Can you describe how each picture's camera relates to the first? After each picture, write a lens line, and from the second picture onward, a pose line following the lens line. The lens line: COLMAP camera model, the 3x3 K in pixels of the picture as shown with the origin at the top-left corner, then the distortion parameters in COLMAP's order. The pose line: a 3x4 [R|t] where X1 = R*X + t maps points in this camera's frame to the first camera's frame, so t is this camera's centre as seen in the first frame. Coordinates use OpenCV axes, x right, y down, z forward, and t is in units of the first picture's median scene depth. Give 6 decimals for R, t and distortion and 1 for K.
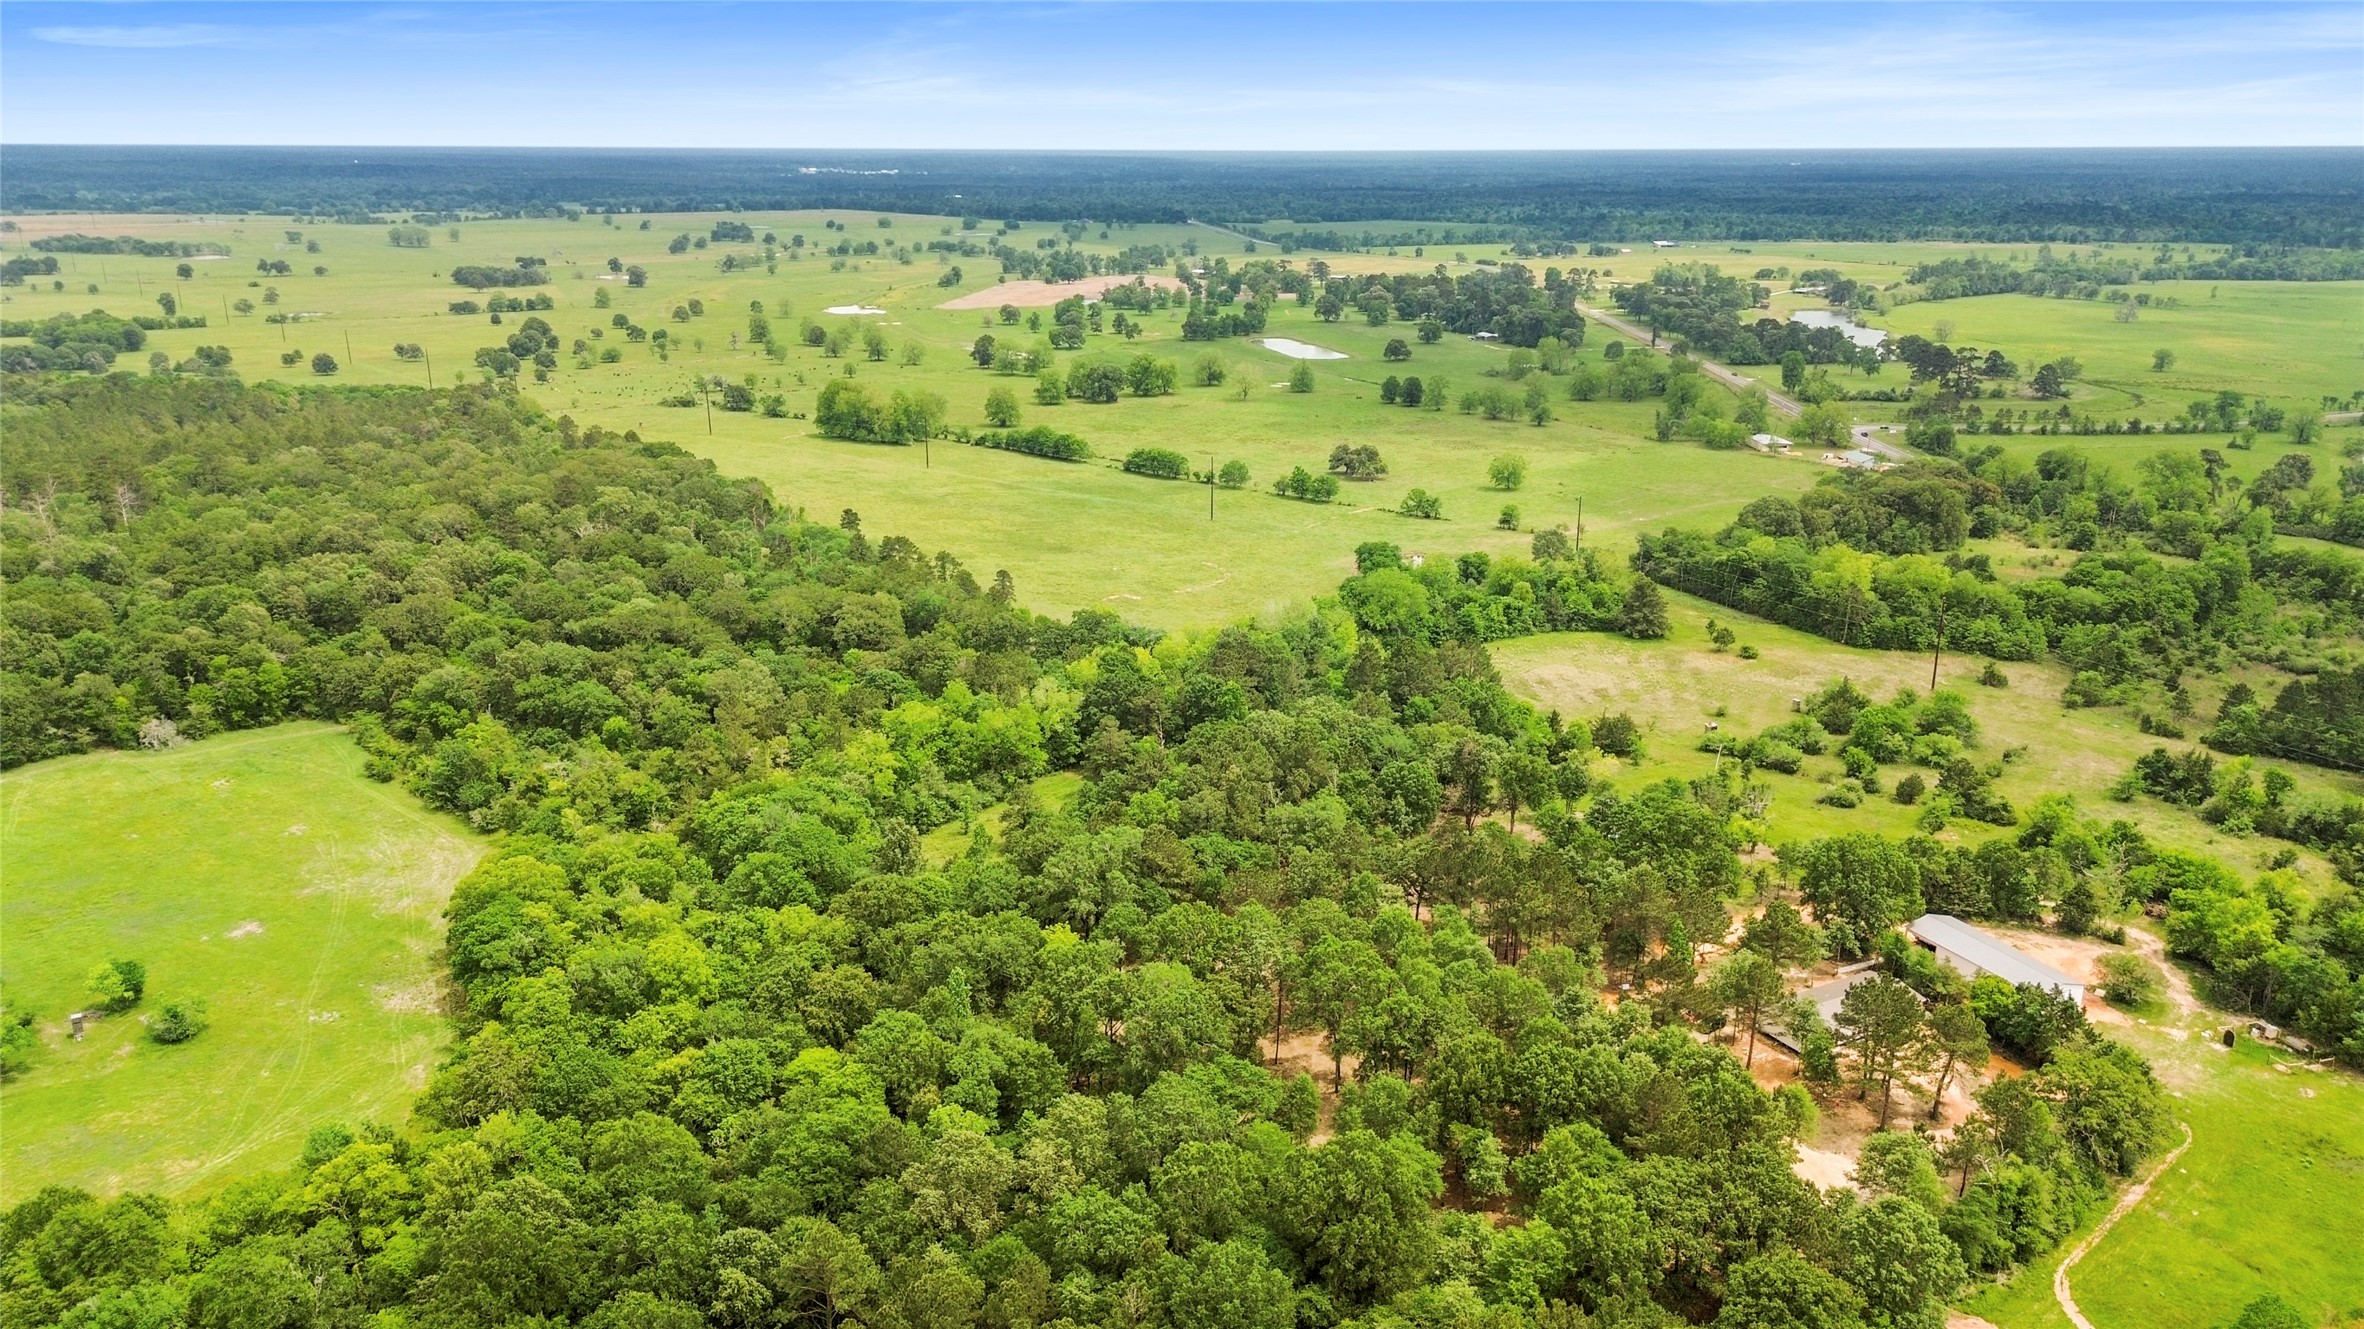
lens RADIAL K [[1689.5, 0, 1182.0], [0, 1689.5, 664.5], [0, 0, 1]] dist [0.080360, -0.083596]
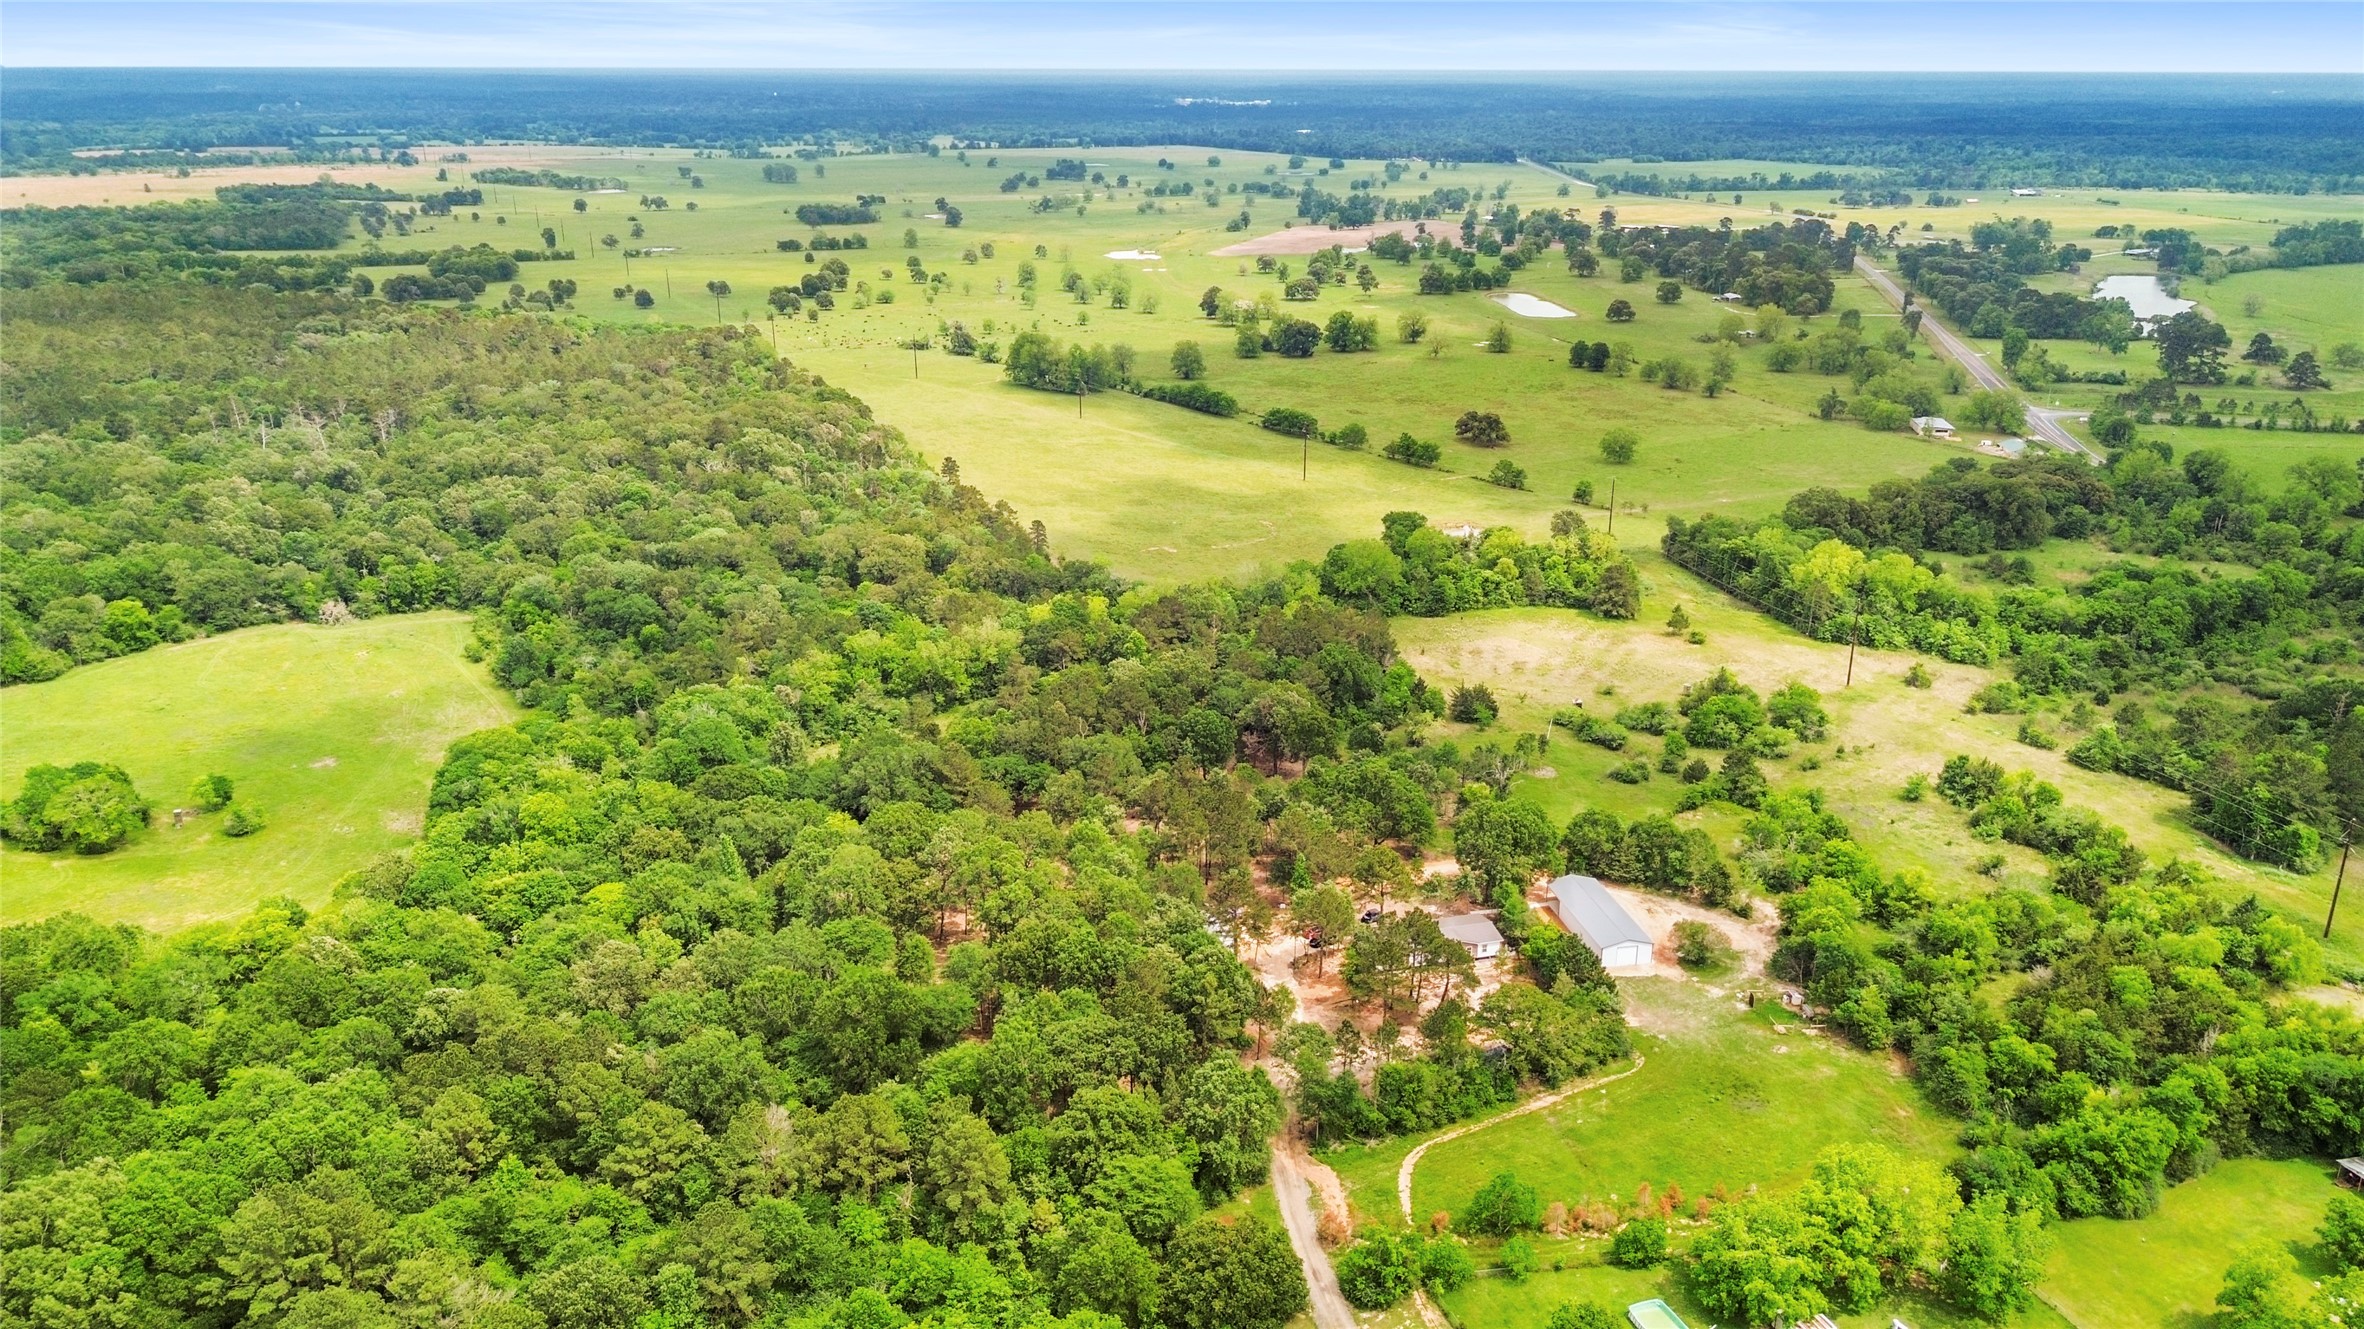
lens RADIAL K [[1689.5, 0, 1182.0], [0, 1689.5, 664.5], [0, 0, 1]] dist [0.080360, -0.083596]
pose [[0.974171, 0.075228, -0.212914, 0.215914], [-0.066405, 0.996623, 0.048303, -0.017882], [0.215828, -0.032917, 0.975876, -0.091581]]
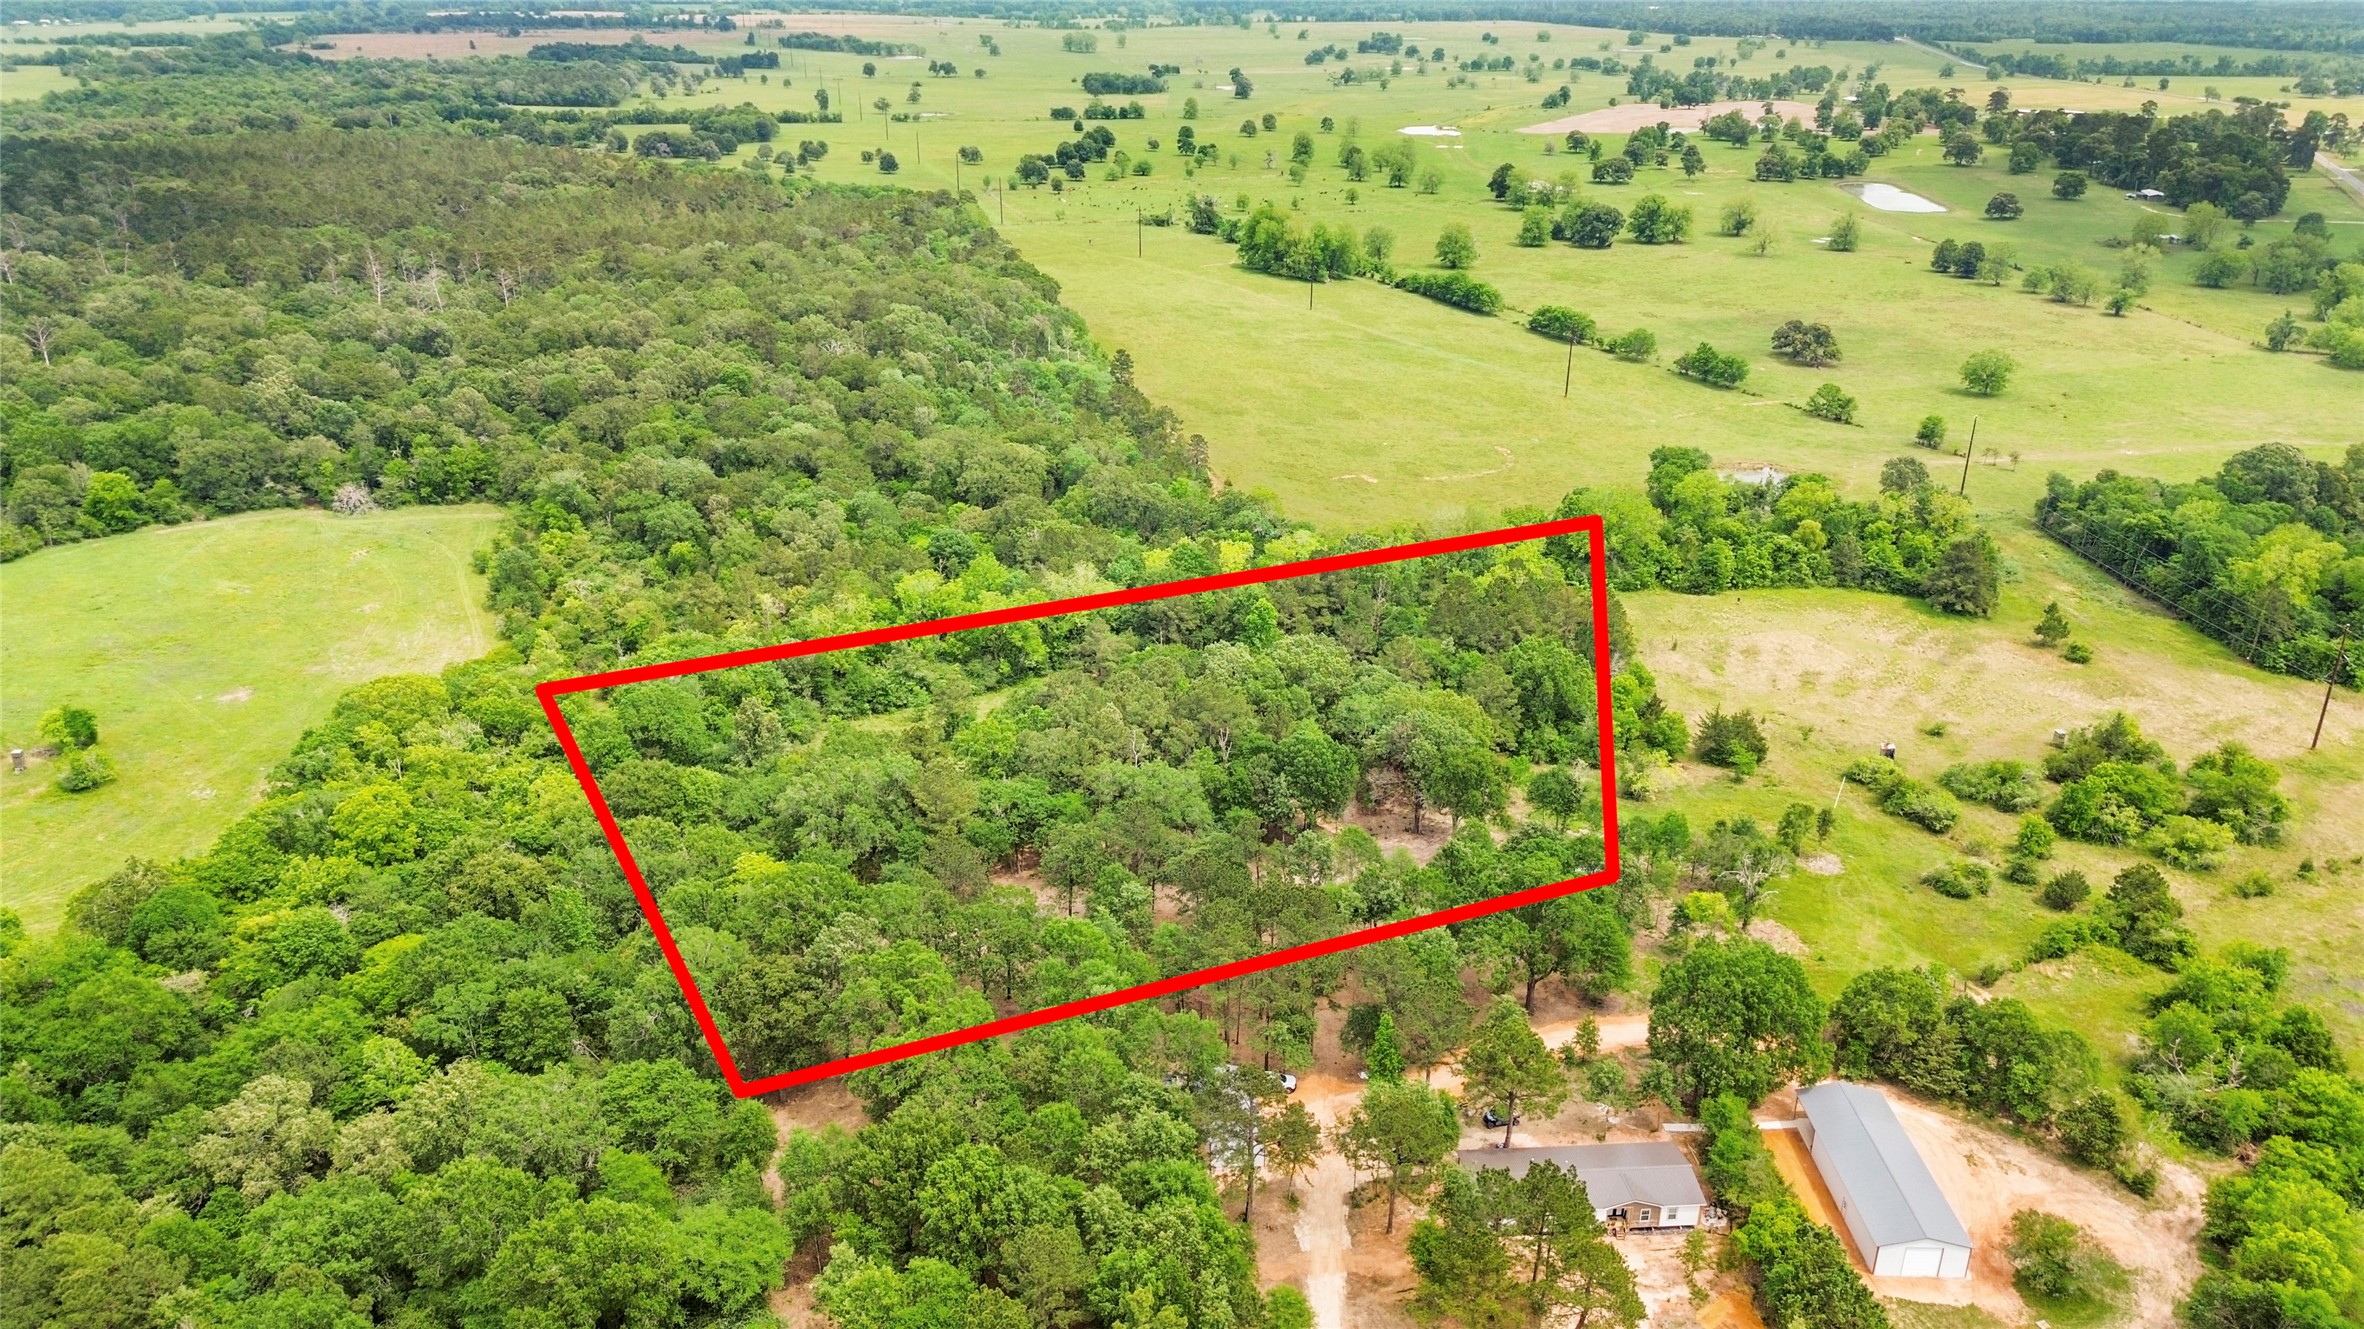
lens RADIAL K [[1680.9, 0, 1182.0], [0, 1680.9, 664.5], [0, 0, 1]] dist [0.051677, -0.033824]
pose [[0.913593, 0.164325, -0.371949, 0.219282], [-0.125447, 0.983990, 0.126593, -0.041917], [0.386796, -0.068994, 0.919581, 0.133575]]
